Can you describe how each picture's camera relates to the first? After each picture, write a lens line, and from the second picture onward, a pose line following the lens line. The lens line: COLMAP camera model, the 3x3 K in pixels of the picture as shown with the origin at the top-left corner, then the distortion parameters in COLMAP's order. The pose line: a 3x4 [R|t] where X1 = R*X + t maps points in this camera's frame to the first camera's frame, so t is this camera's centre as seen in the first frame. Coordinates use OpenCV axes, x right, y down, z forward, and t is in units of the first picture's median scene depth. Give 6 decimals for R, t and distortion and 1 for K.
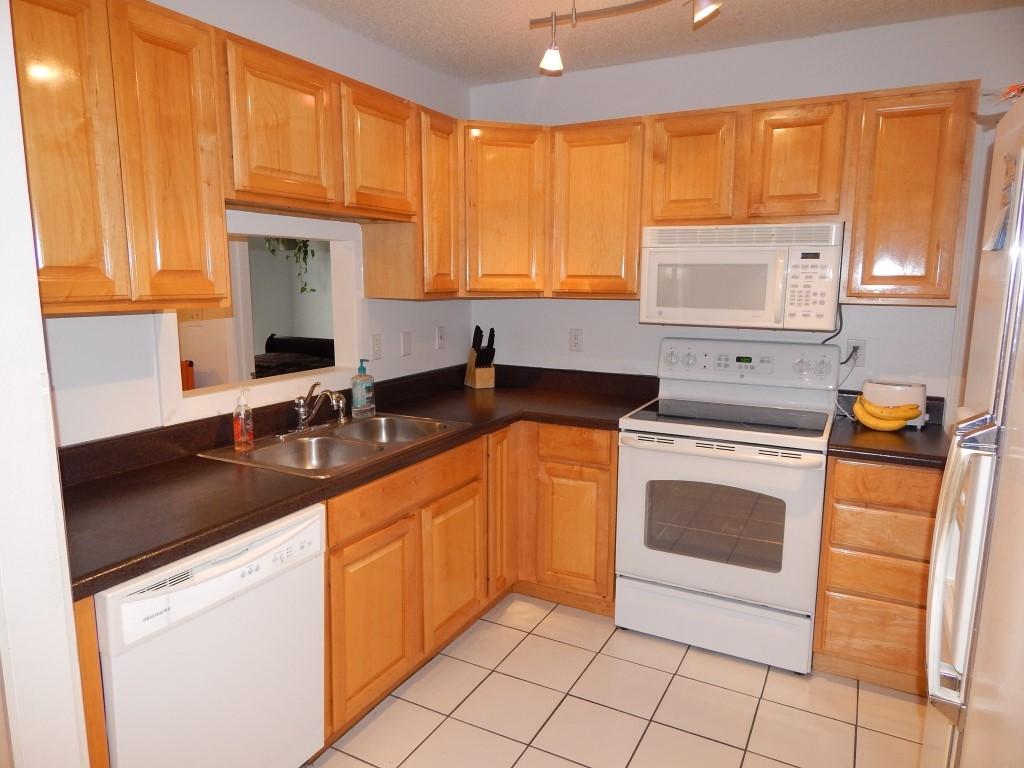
lens RADIAL K [[682.5, 0, 512.0], [0, 682.5, 384.0], [0, 0, 1]] dist [-0.001306, -0.005205]
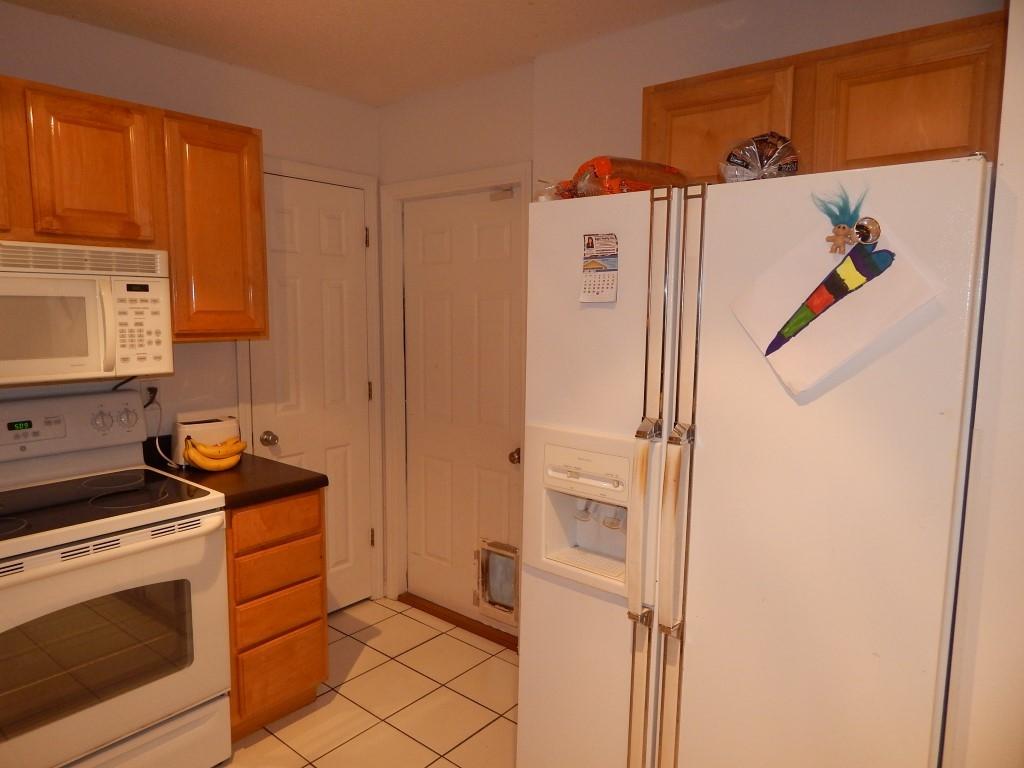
lens RADIAL K [[673.4, 0, 520.4], [0, 673.4, 381.5], [0, 0, 1]] dist [0.004045, -0.014004]
pose [[0.203246, -0.118662, 0.971911, -0.275410], [0.144368, 0.985412, 0.090120, -0.079318], [-0.968426, 0.121996, 0.217412, 0.370538]]
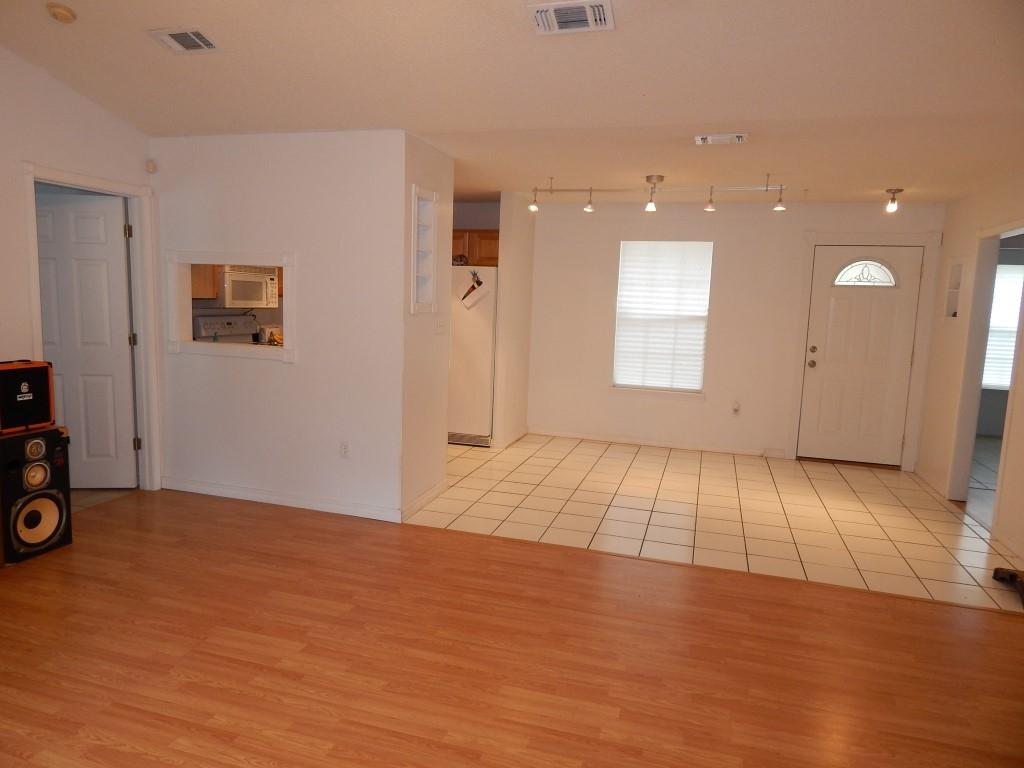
lens RADIAL K [[654.1, 0, 512.0], [0, 654.1, 384.0], [0, 0, 1]] dist [0.001966, 0.000122]
pose [[-0.197417, -0.141072, 0.970116, -2.162939], [0.112255, 0.979829, 0.165329, -0.104195], [-0.973871, 0.141539, -0.177599, 0.591891]]
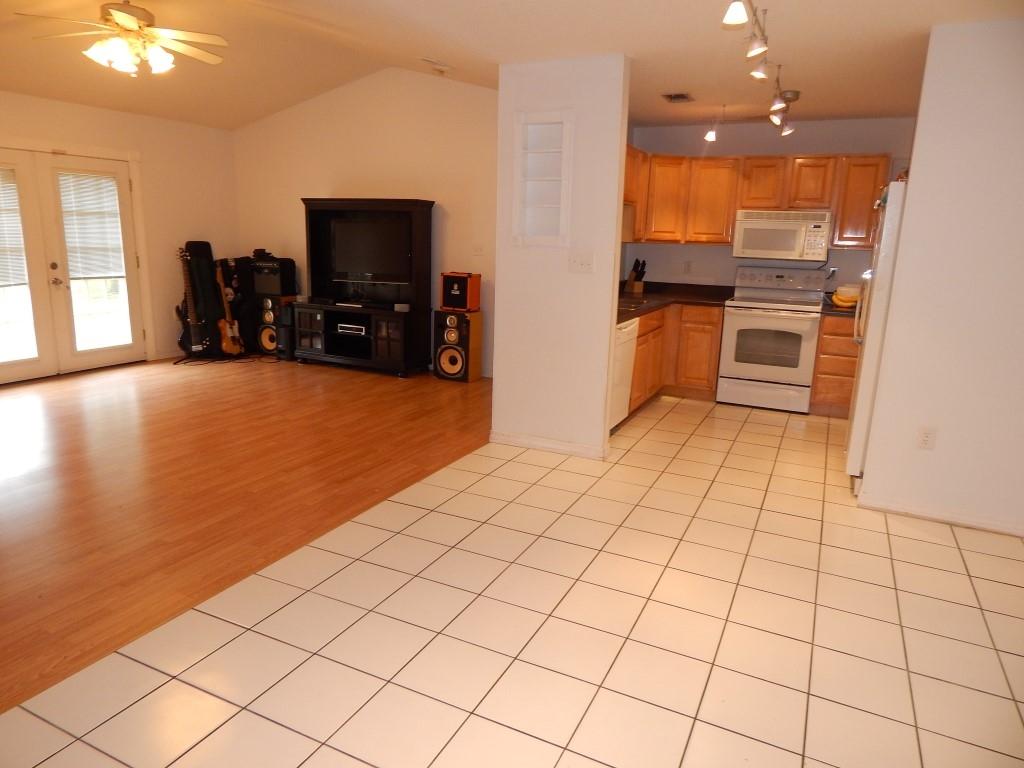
lens RADIAL K [[673.4, 0, 520.4], [0, 673.4, 381.5], [0, 0, 1]] dist [0.004045, -0.014004]
pose [[0.998505, 0.015273, 0.052486, -0.618880], [-0.018418, 0.998030, 0.059973, 0.196767], [-0.051467, -0.060850, 0.996819, -1.140215]]
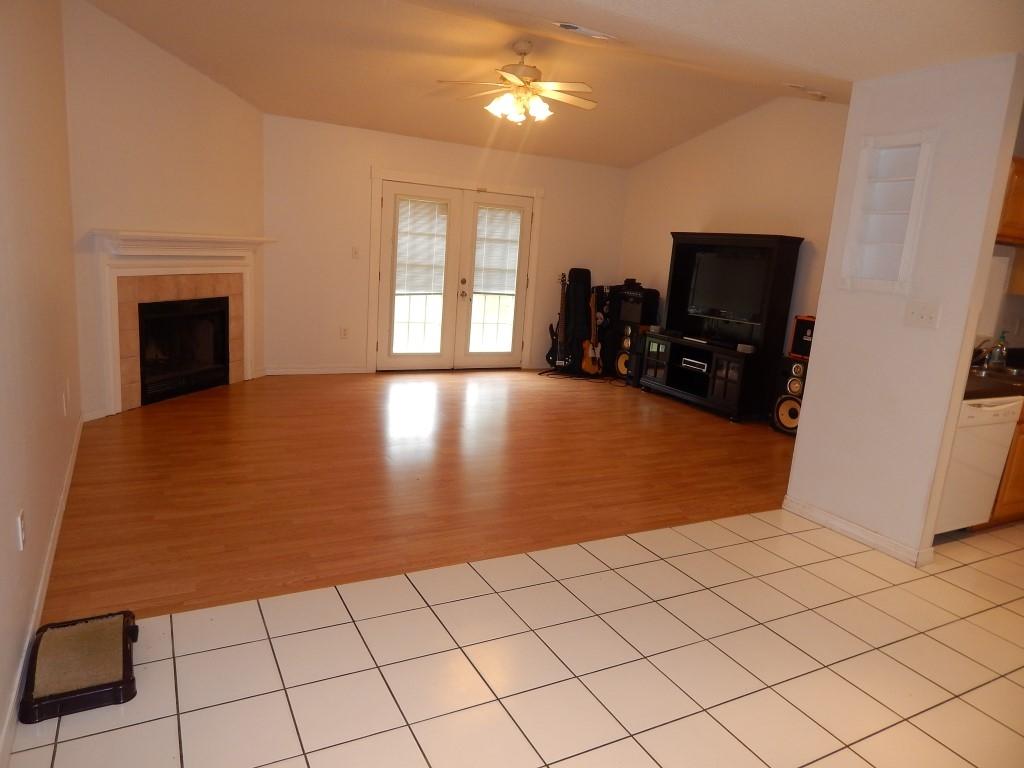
lens RADIAL K [[676.1, 0, 514.5], [0, 676.1, 388.1], [0, 0, 1]] dist [-0.004534, -0.005287]
pose [[0.832533, 0.170509, -0.527081, -0.342923], [-0.156315, 0.985096, 0.071773, 0.174428], [0.531464, 0.022638, 0.846779, -1.036029]]
